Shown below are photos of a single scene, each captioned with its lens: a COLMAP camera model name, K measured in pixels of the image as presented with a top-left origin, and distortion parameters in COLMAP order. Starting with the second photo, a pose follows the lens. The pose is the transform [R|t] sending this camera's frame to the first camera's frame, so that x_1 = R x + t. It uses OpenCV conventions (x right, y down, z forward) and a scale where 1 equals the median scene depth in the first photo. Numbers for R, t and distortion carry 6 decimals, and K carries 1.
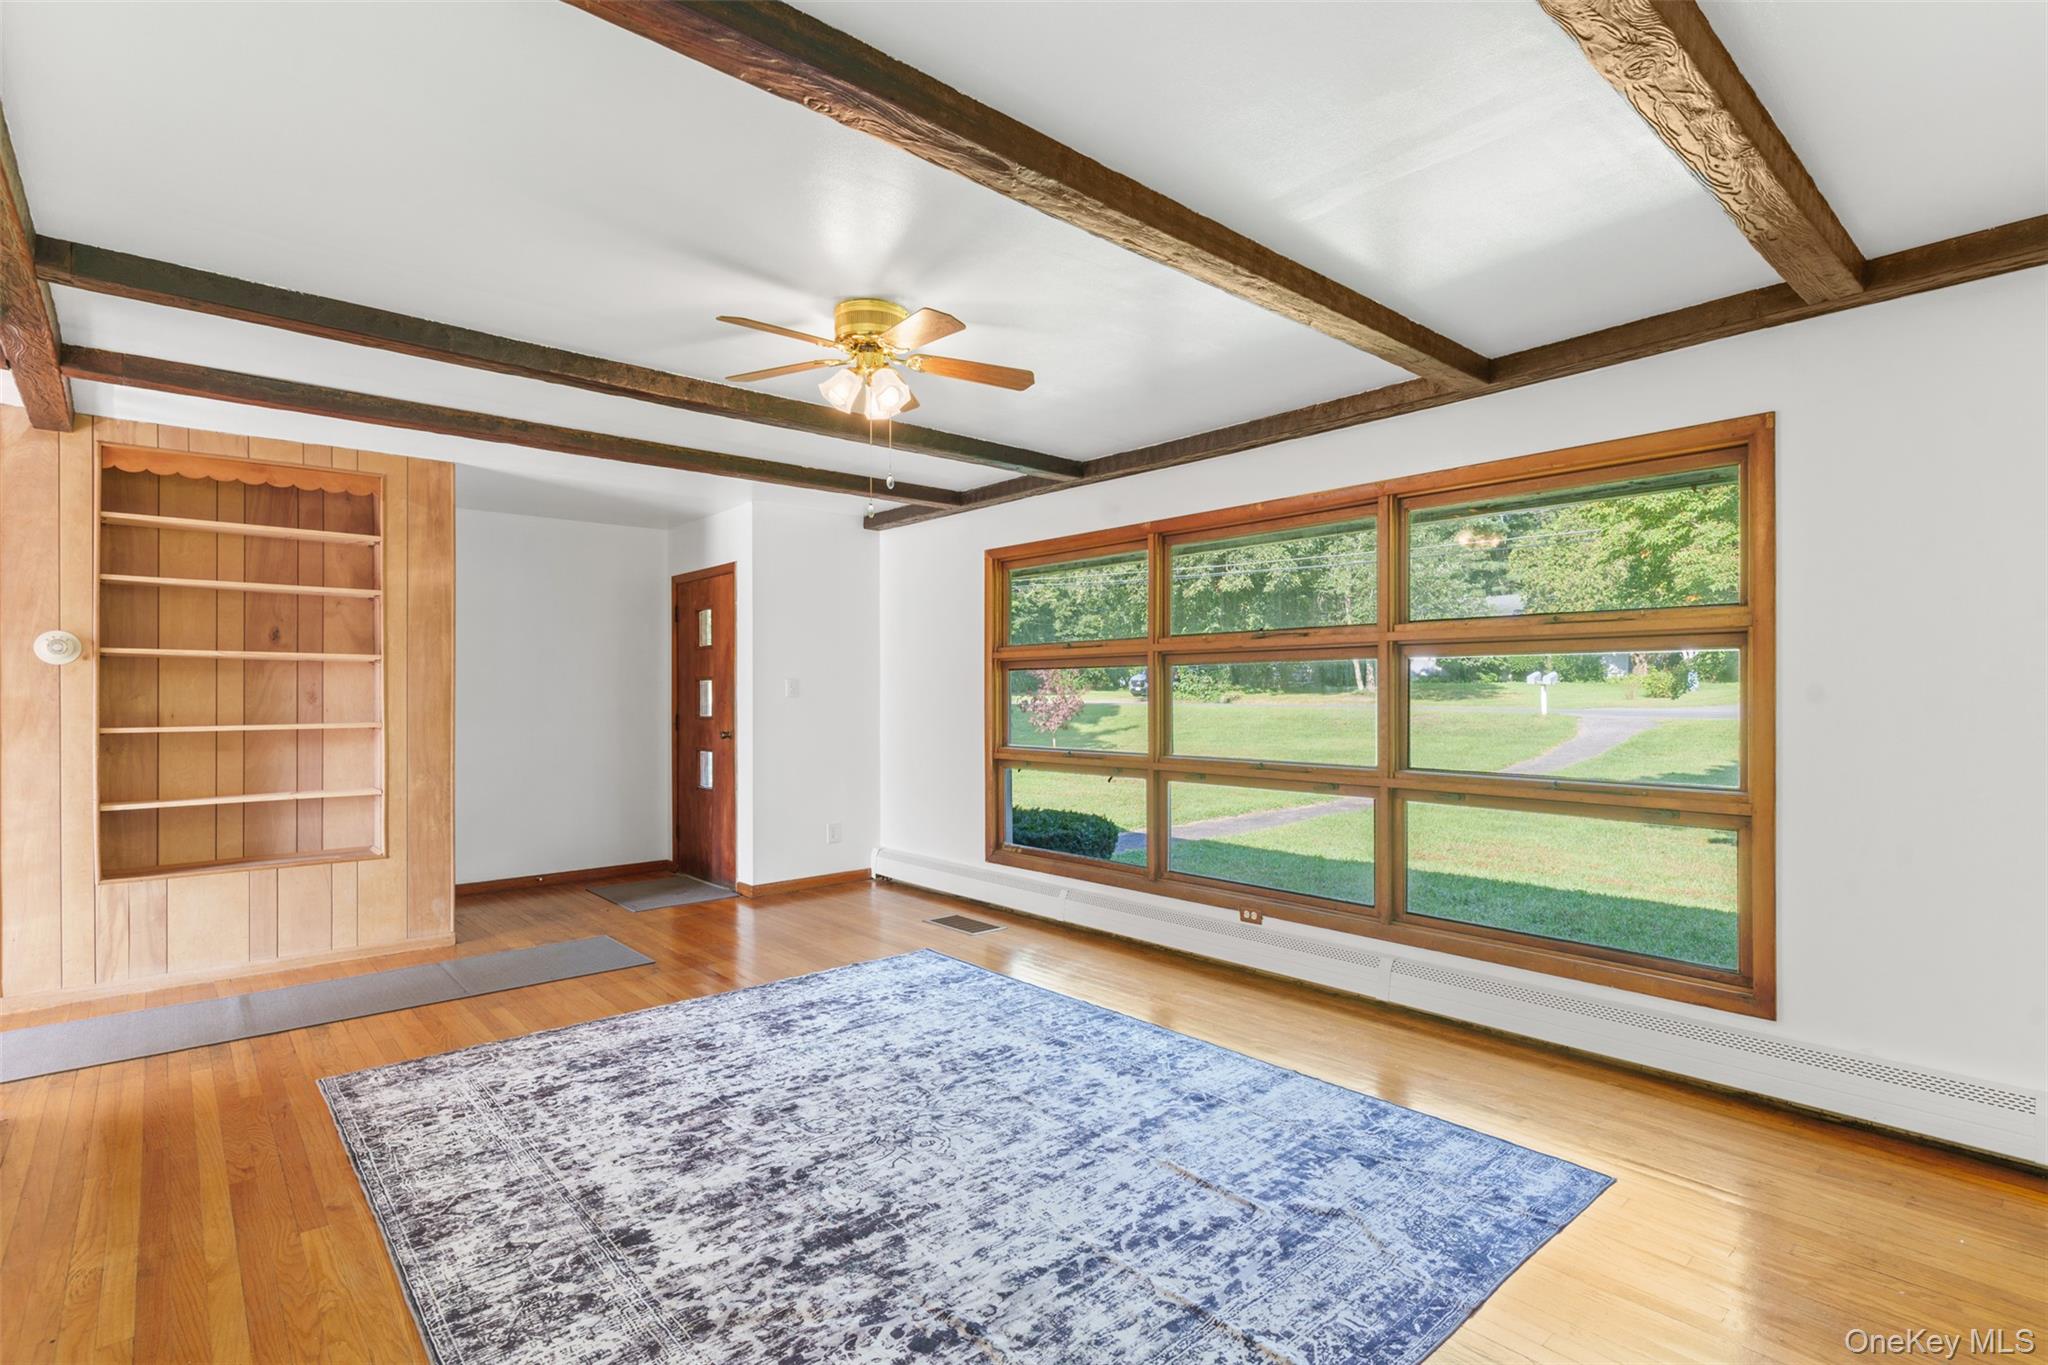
lens RADIAL K [[991.9, 0, 1024.0], [0, 991.9, 682.5], [0, 0, 1]] dist [0.000240, 0.000119]
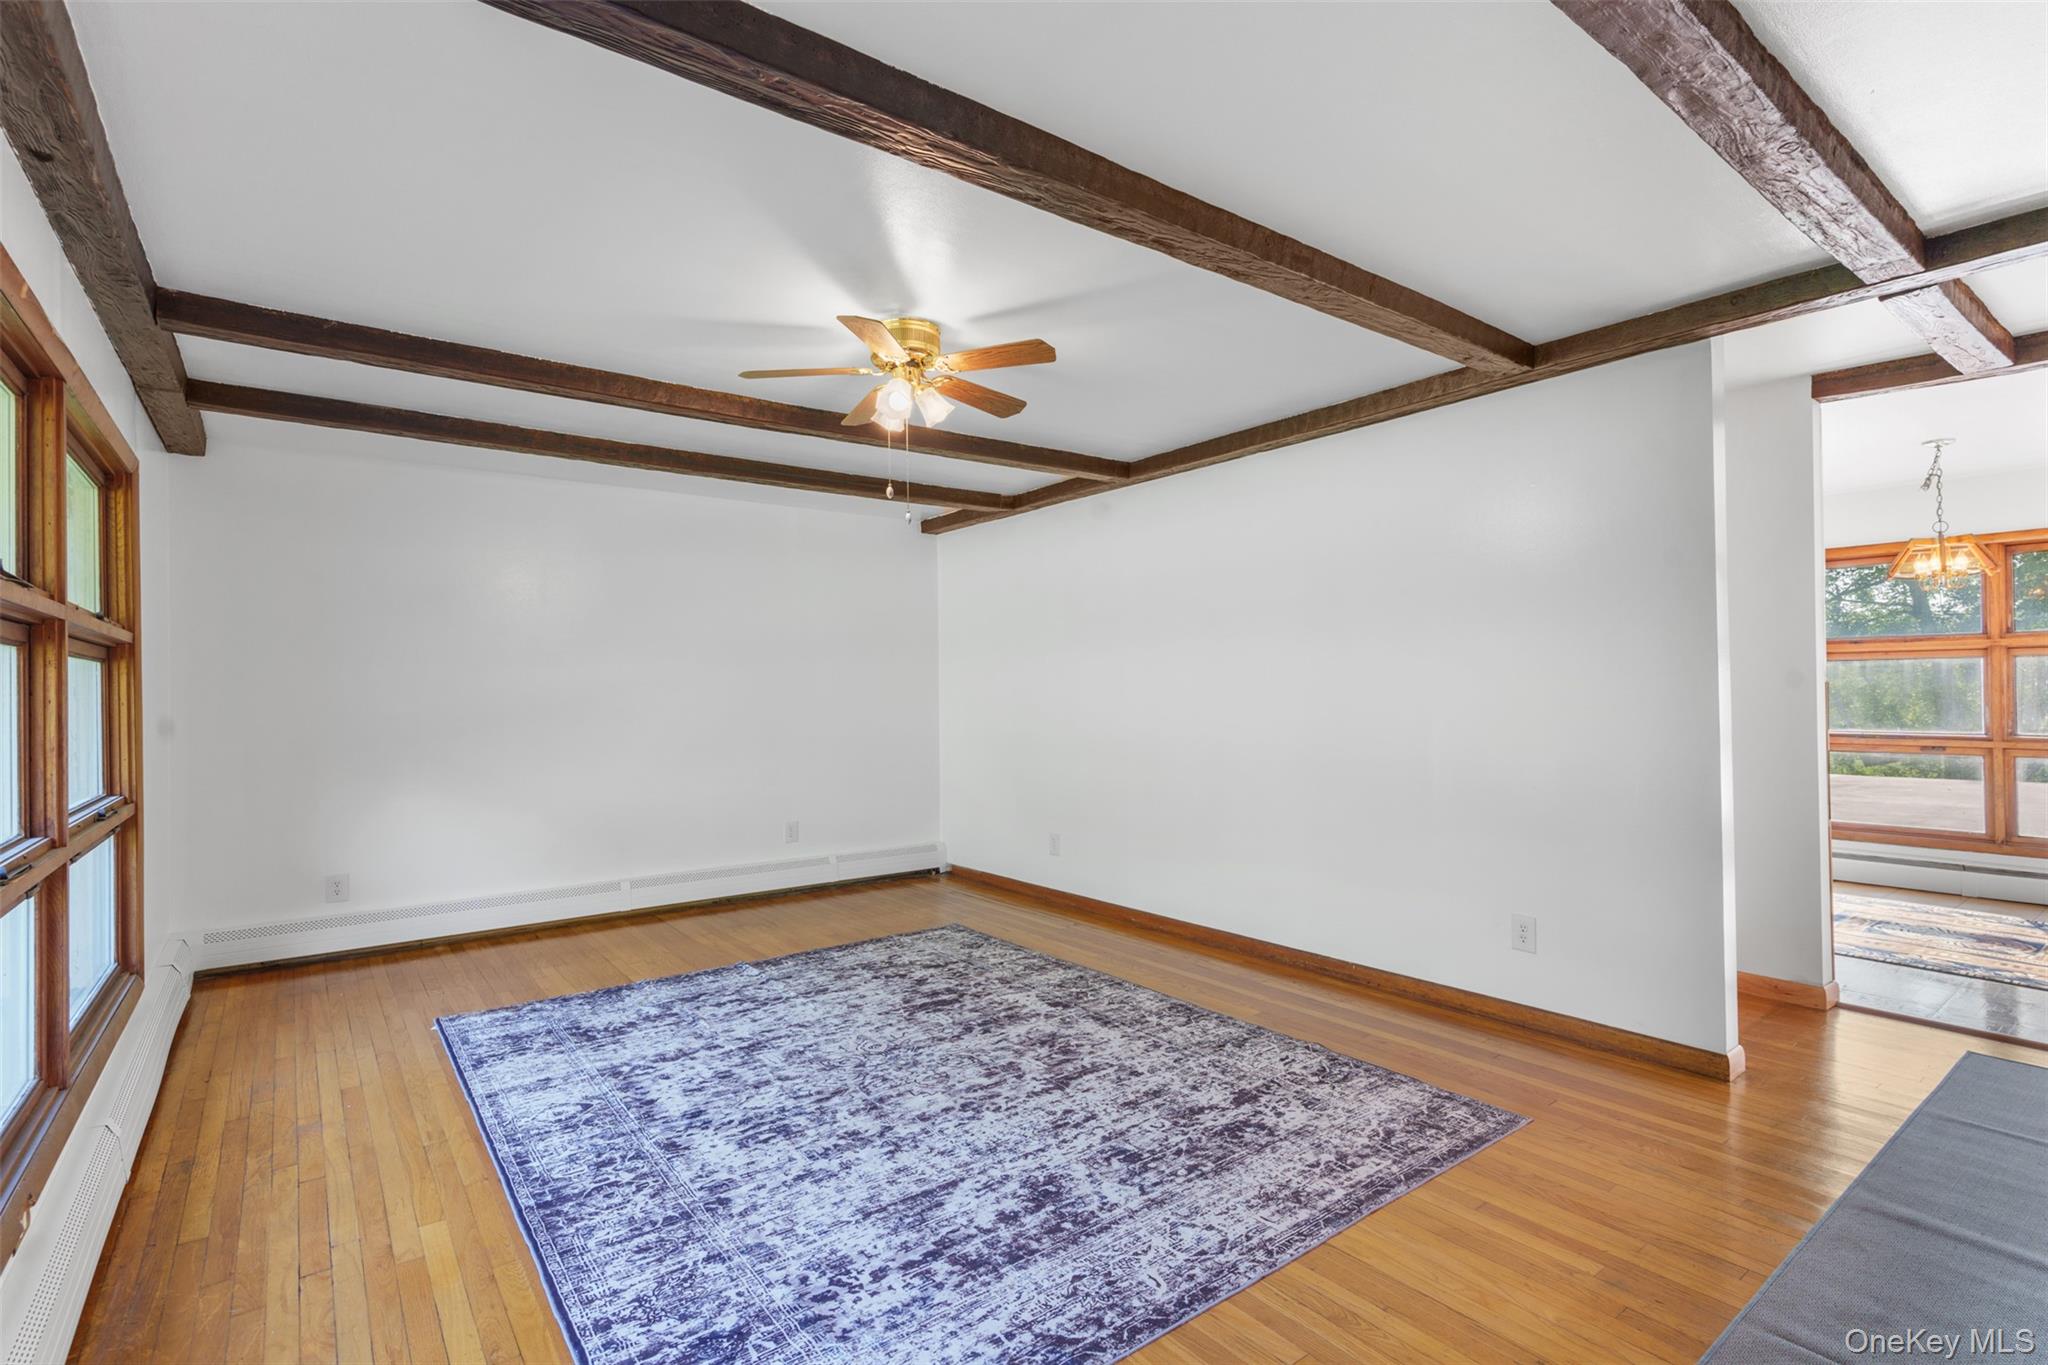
lens RADIAL K [[991.9, 0, 1024.0], [0, 991.9, 682.5], [0, 0, 1]] dist [0.000240, 0.000119]
pose [[-0.997432, 0.015887, 0.069839, -0.315417], [0.014814, 0.999765, -0.015846, 0.017108], [-0.070075, -0.014770, -0.997432, 1.856709]]
